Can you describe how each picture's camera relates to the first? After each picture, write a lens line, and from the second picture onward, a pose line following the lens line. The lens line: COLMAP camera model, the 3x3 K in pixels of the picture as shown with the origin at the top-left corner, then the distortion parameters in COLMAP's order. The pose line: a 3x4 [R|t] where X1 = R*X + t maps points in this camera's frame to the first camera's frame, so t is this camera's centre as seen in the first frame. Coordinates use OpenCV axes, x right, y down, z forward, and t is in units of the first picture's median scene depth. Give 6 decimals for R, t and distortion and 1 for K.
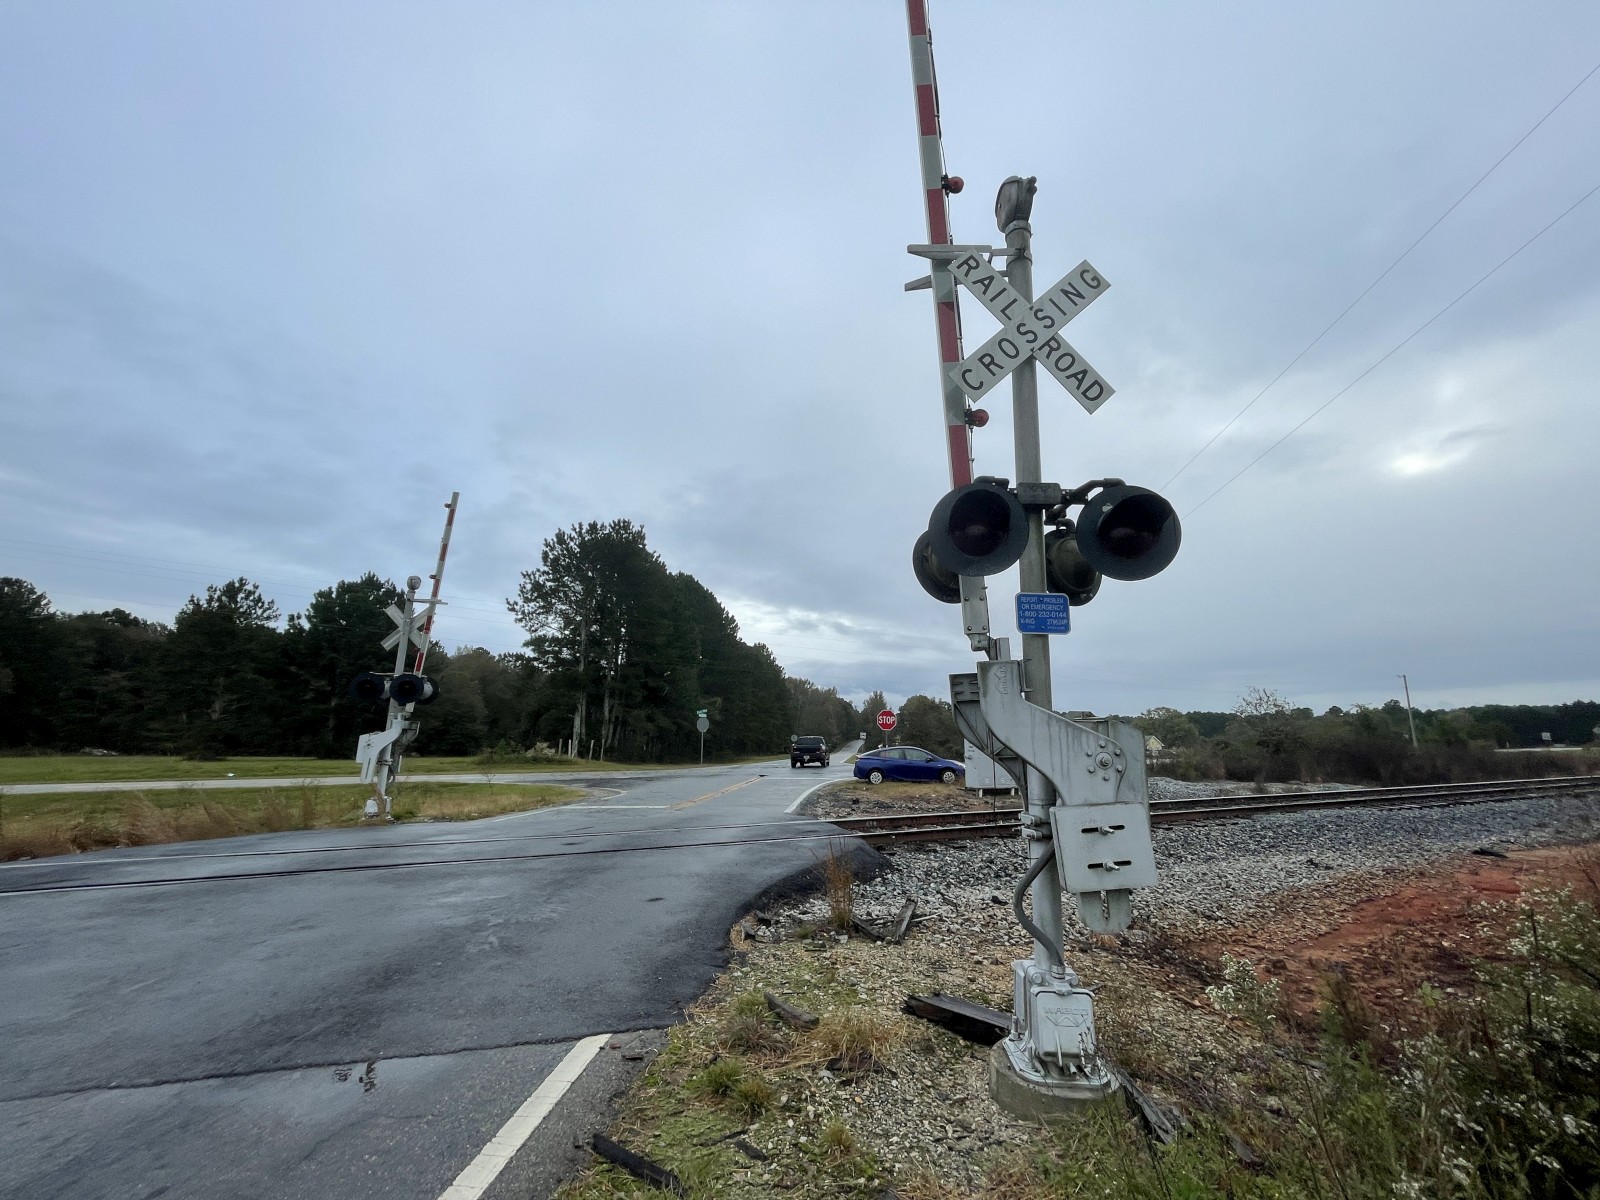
lens RADIAL K [[647.1, 0, 805.5], [0, 647.1, 596.9], [0, 0, 1]] dist [0.004629, -0.001775]
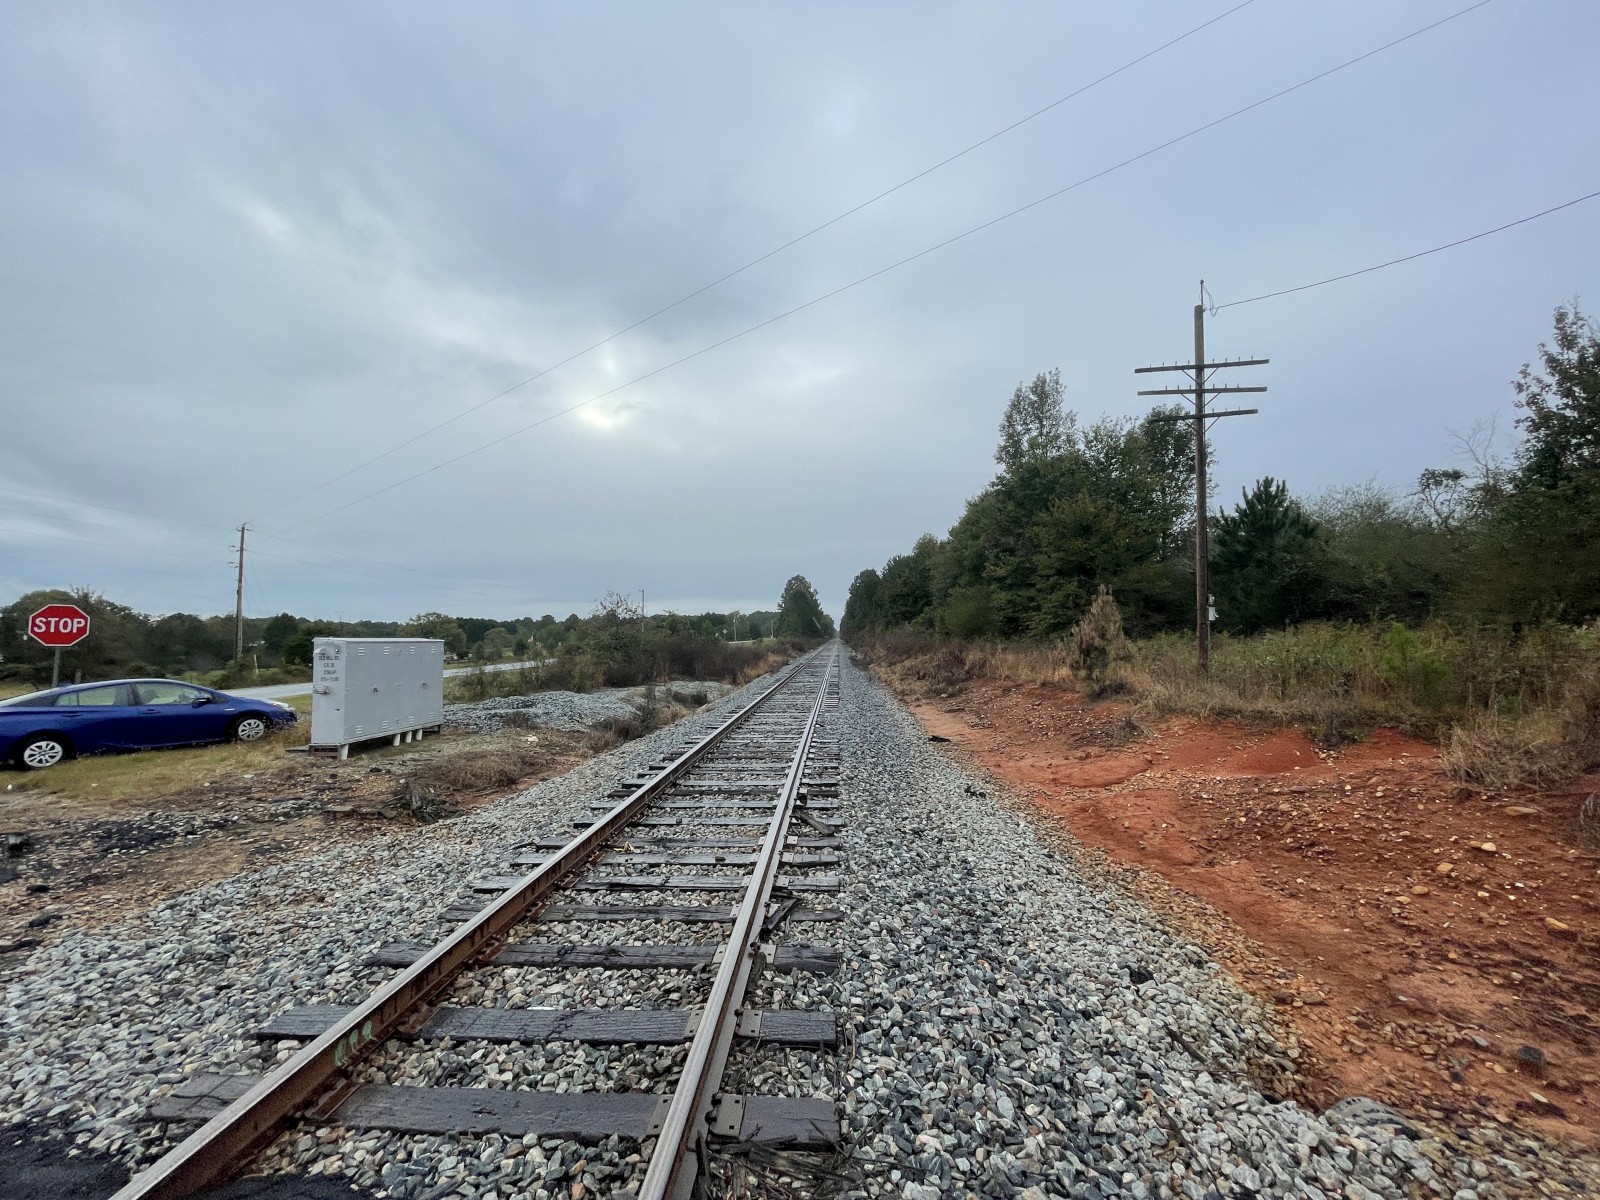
lens RADIAL K [[647.1, 0, 804.8], [0, 647.1, 597.0], [0, 0, 1]] dist [0.004629, -0.001775]
pose [[0.502381, 0.034737, 0.863948, -0.101762], [-0.157121, 0.986225, 0.051711, 0.459878], [-0.850251, -0.161723, 0.500919, 2.332562]]
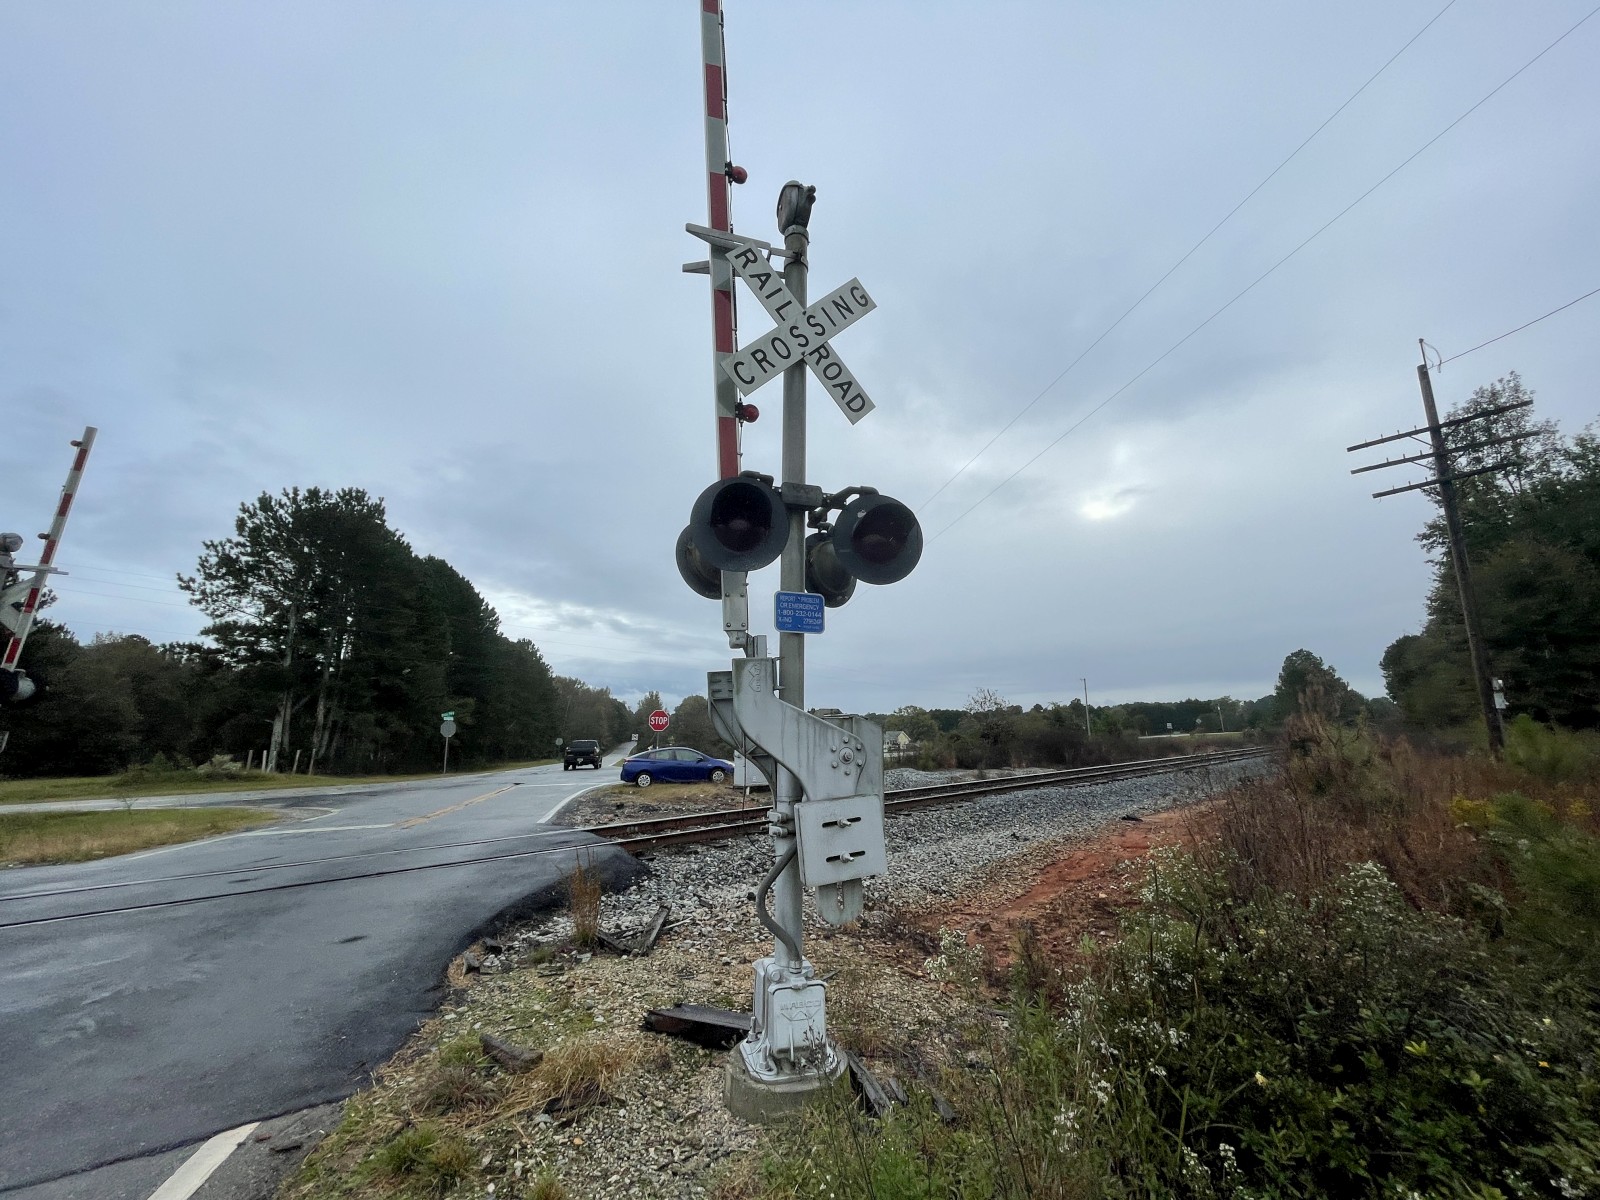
lens RADIAL K [[647.1, 0, 805.3], [0, 647.1, 594.1], [0, 0, 1]] dist [0.004629, -0.001775]
pose [[0.943534, 0.049891, 0.327497, 0.032029], [-0.048466, 0.998746, -0.012517, 0.006762], [-0.327711, -0.004062, 0.944769, 0.030485]]
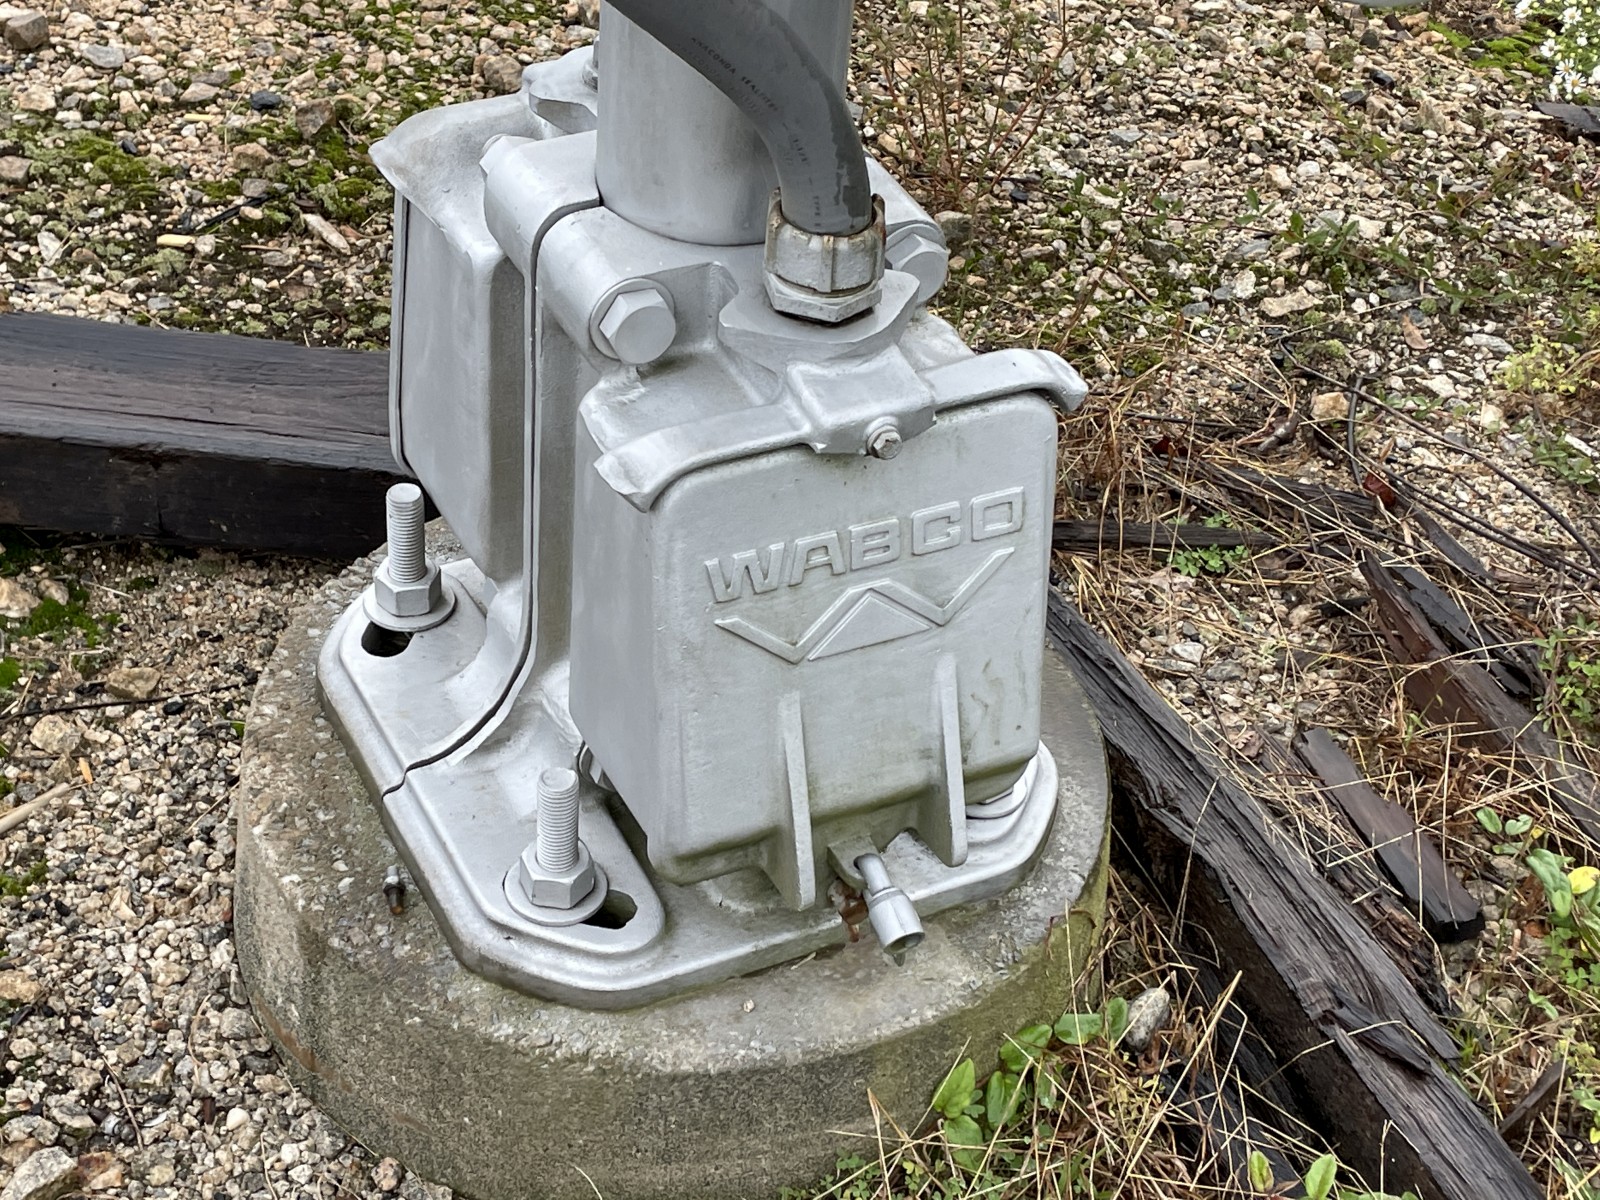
lens RADIAL K [[2606.1, 0, 800.6], [0, 2606.1, 601.1], [0, 0, 1]] dist [0.009333, 0.000000]
pose [[0.870272, -0.276684, 0.407520, 0.138984], [-0.144892, 0.646933, 0.748654, 0.207664], [-0.470779, -0.710579, 0.522919, 0.539935]]
